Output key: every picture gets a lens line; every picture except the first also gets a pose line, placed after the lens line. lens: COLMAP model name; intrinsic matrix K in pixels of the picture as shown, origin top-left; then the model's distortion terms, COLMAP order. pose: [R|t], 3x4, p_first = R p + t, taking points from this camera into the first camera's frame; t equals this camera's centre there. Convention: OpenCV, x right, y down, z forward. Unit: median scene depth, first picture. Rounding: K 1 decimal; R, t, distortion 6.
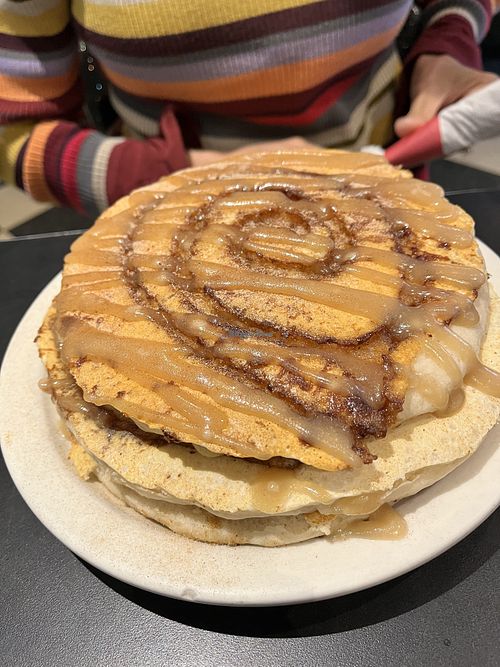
lens RADIAL K [[507.0, 0, 249.9], [0, 507.0, 333.2], [0, 0, 1]] dist [0.045303, -0.001639]
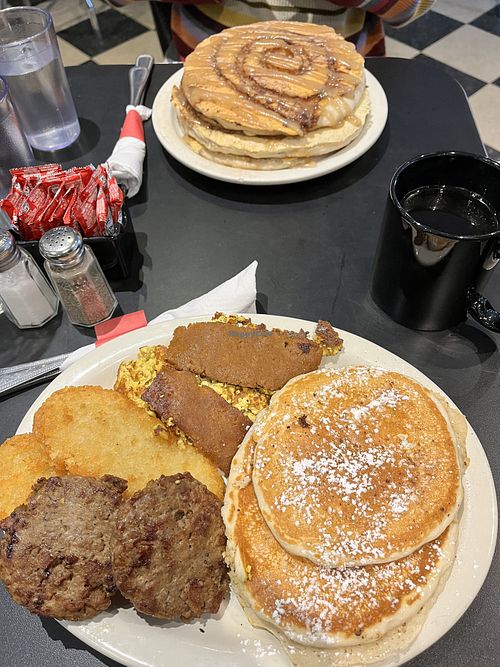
lens RADIAL K [[507.0, 0, 250.1], [0, 507.0, 334.0], [0, 0, 1]] dist [0.045303, -0.001639]
pose [[0.996598, 0.067945, 0.046636, -0.118458], [-0.074979, 0.982422, 0.170955, 0.726987], [-0.034200, -0.173870, 0.984175, -1.705572]]
